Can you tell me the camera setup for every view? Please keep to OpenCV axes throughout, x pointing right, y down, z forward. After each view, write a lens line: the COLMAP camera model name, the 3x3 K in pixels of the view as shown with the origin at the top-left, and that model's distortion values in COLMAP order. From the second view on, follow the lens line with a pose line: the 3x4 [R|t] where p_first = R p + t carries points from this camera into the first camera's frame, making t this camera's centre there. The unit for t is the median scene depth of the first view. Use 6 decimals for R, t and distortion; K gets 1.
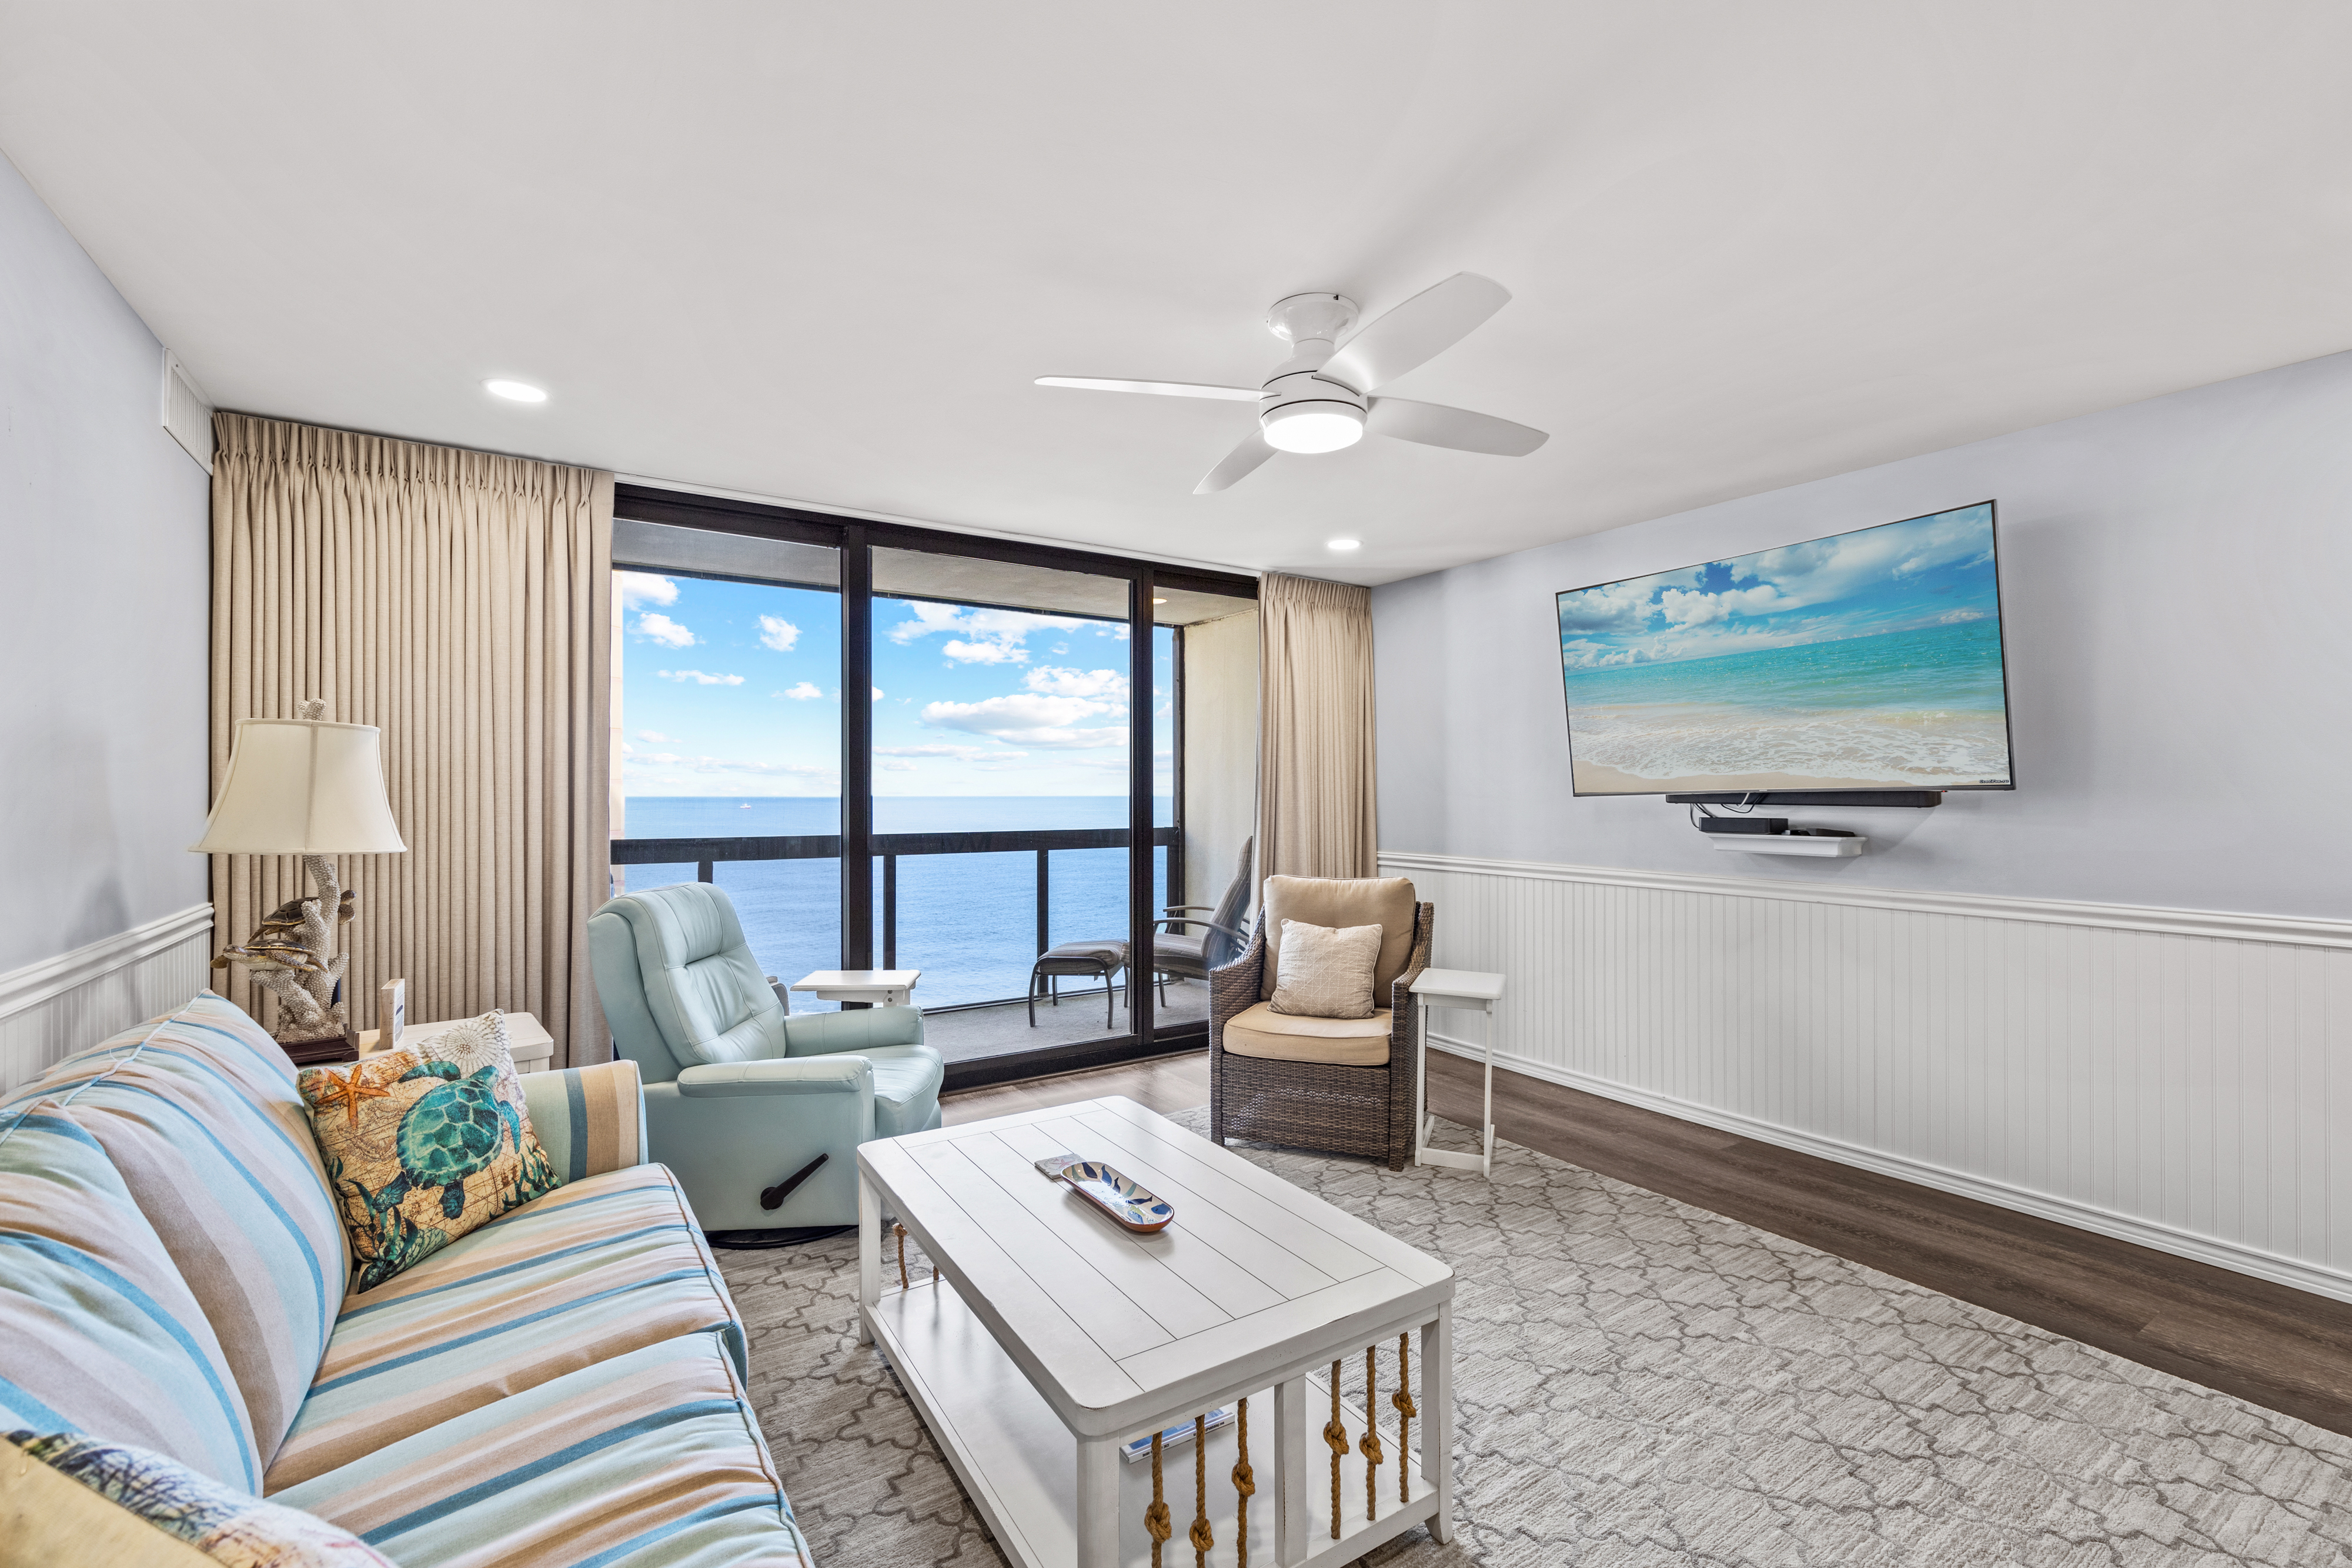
lens RADIAL K [[990.3, 0, 1182.8], [0, 990.3, 783.6], [0, 0, 1]] dist [0.000077, -0.000233]
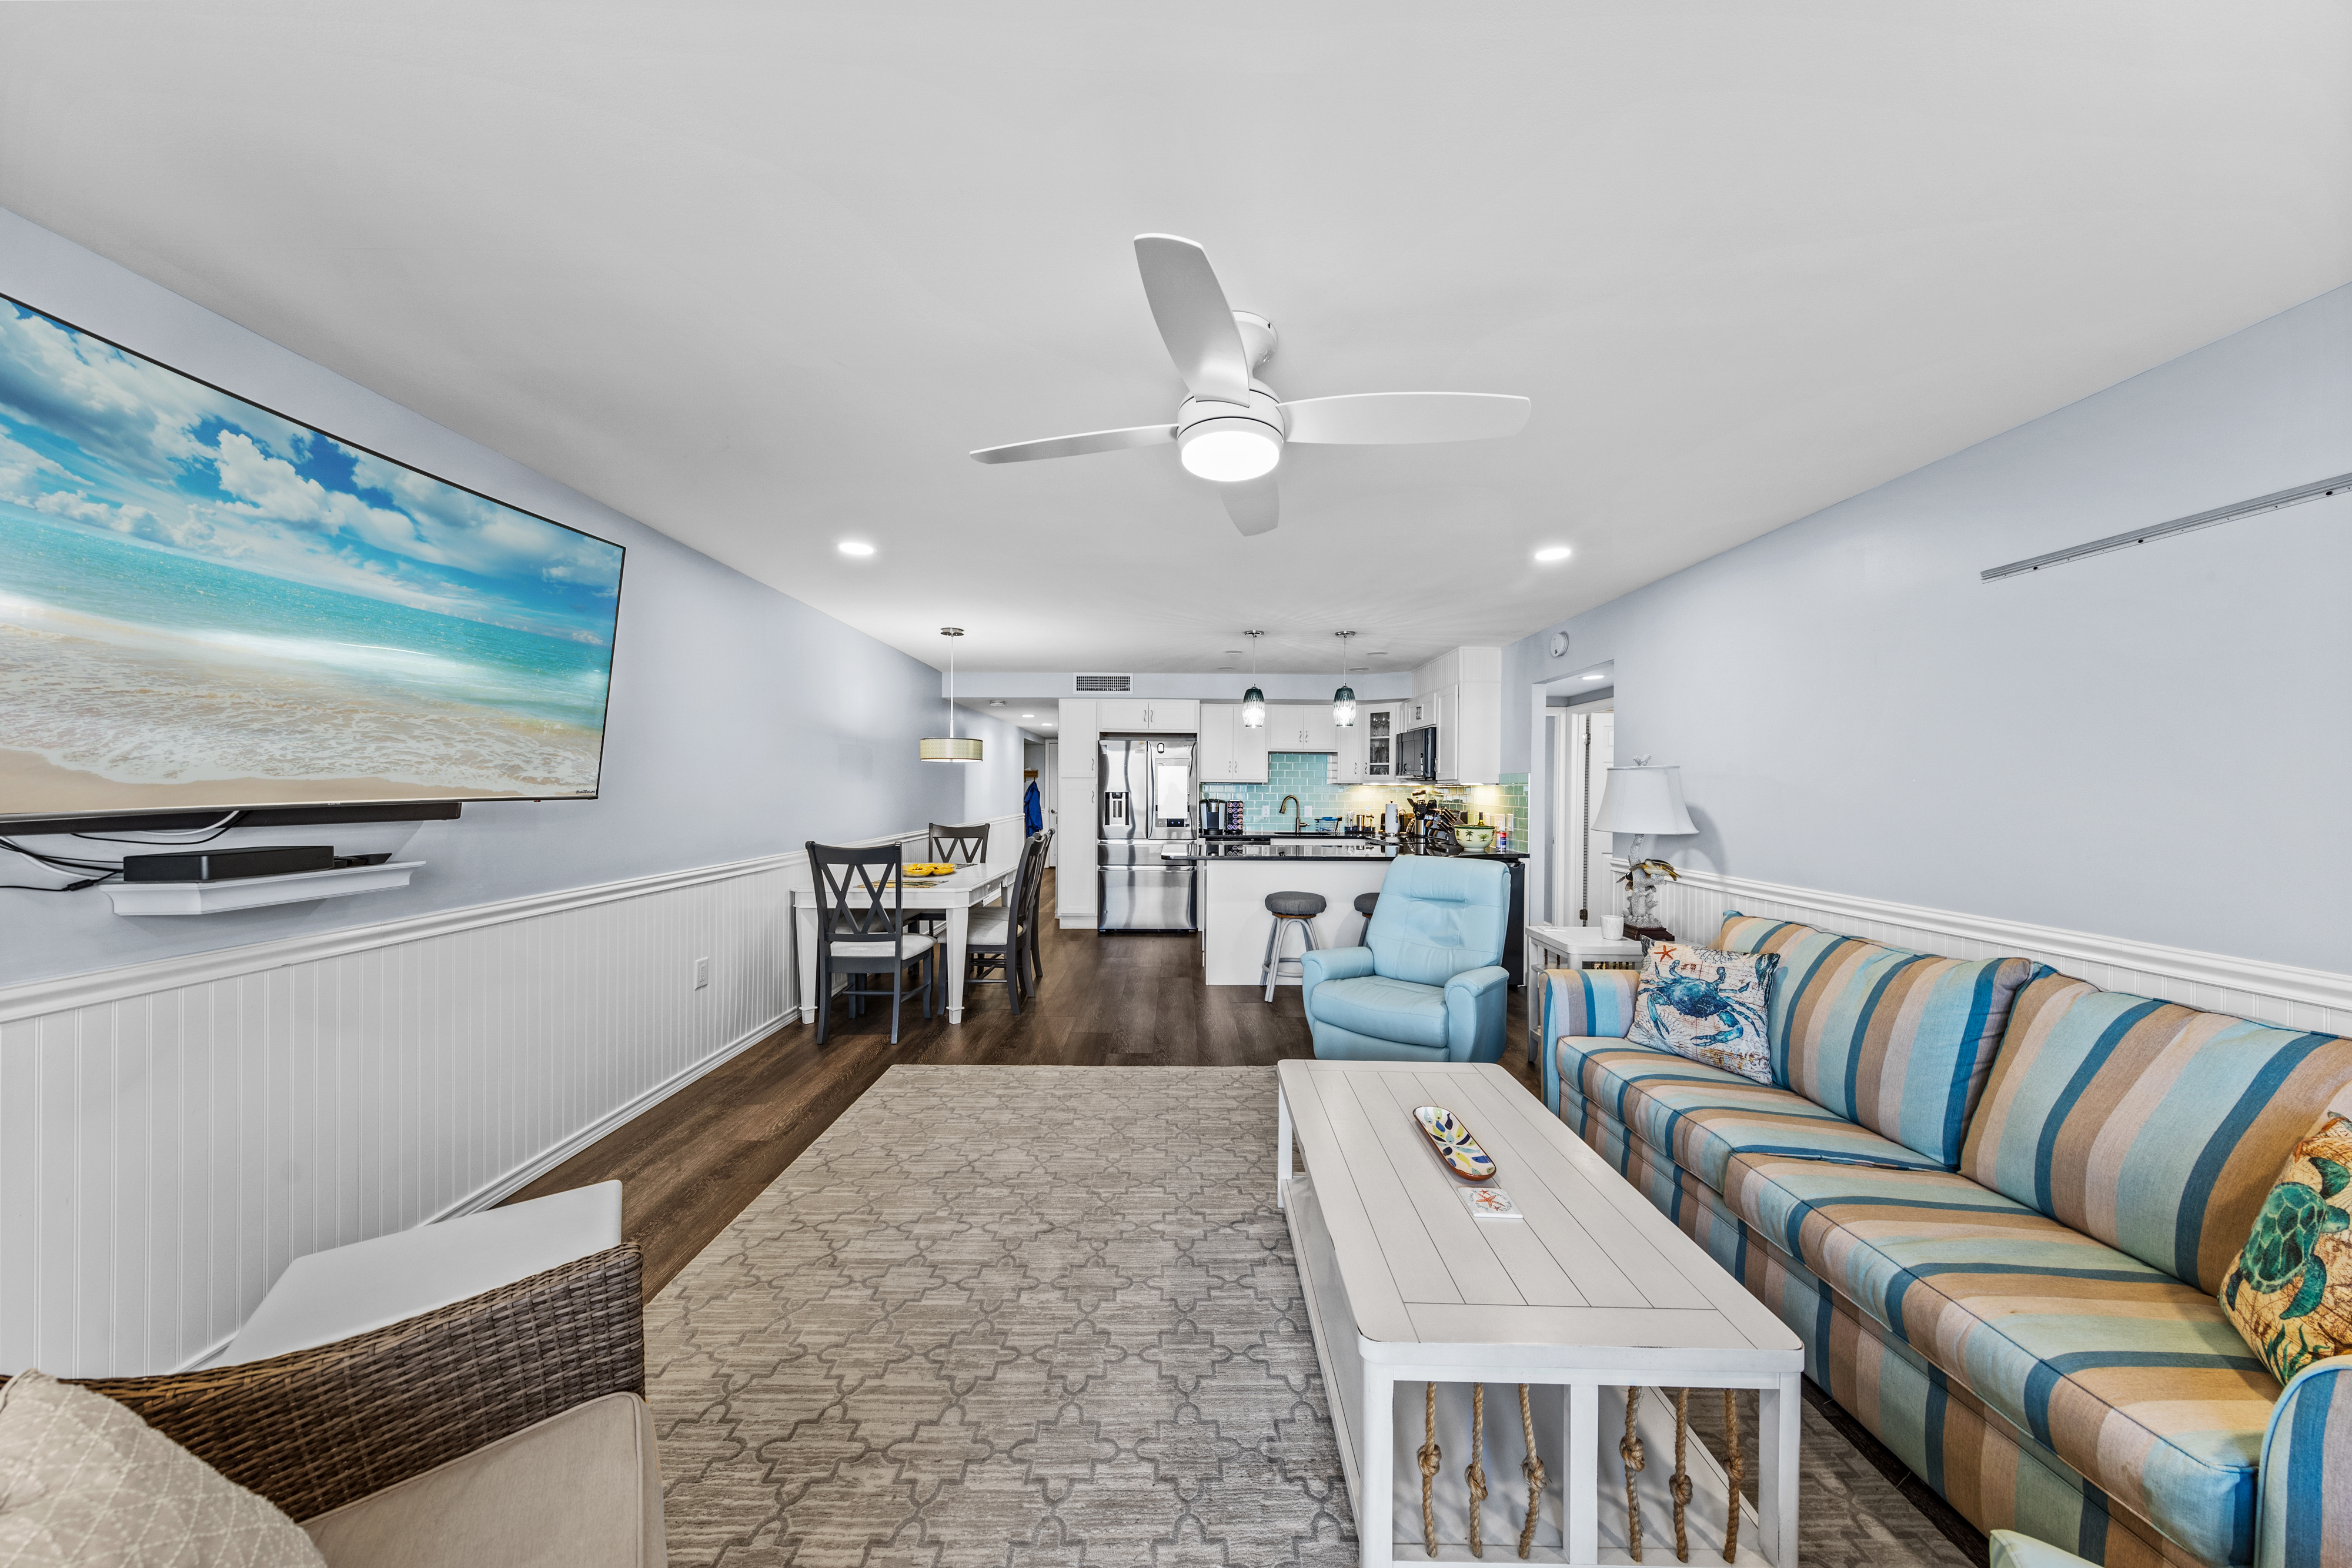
lens RADIAL K [[745.2, 0, 1186.4], [0, 745.2, 788.5], [0, 0, 1]] dist [0.001108, 0.000118]
pose [[-0.840133, -0.005408, 0.542353, -0.178496], [-0.009407, 0.999945, -0.004602, -0.007477], [-0.542298, -0.008968, -0.840138, 1.191071]]
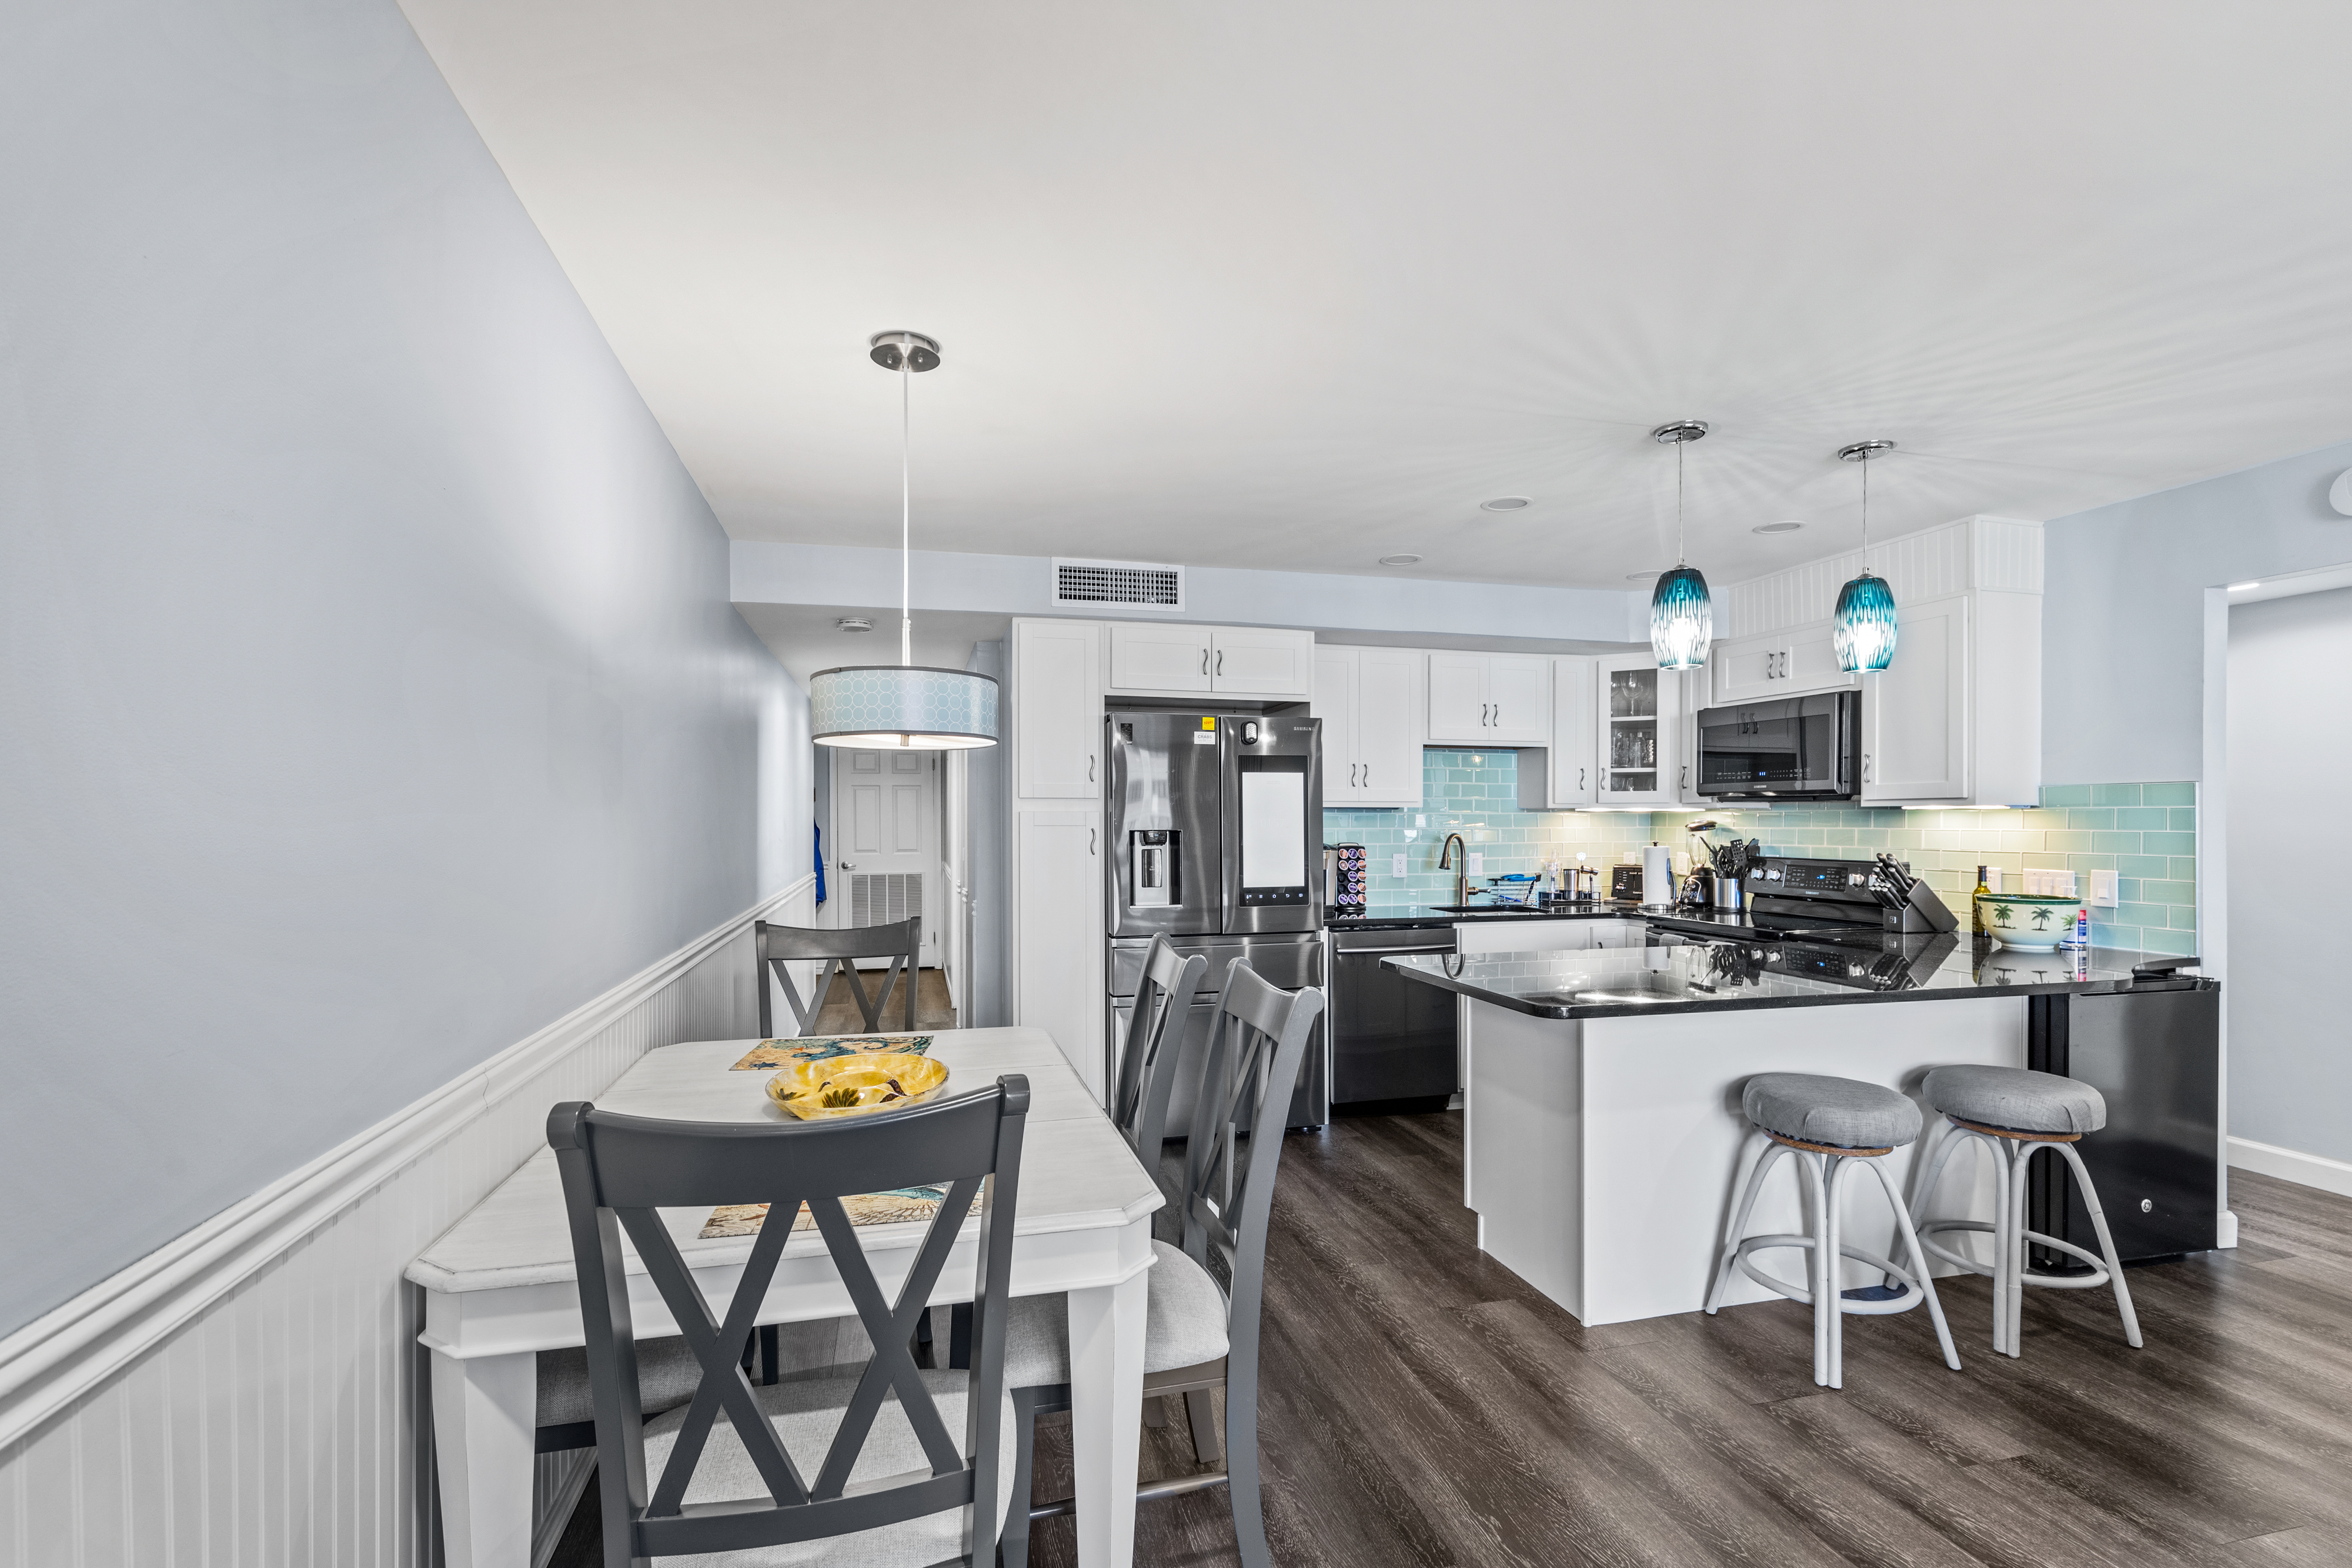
lens RADIAL K [[1051.0, 0, 1178.2], [0, 1051.0, 829.7], [0, 0, 1]] dist [-0.001851, -0.000323]
pose [[-0.944538, -0.003254, 0.328386, 0.665263], [-0.002198, 0.999991, 0.003589, -0.010169], [-0.328395, 0.002668, -0.944537, 0.771075]]
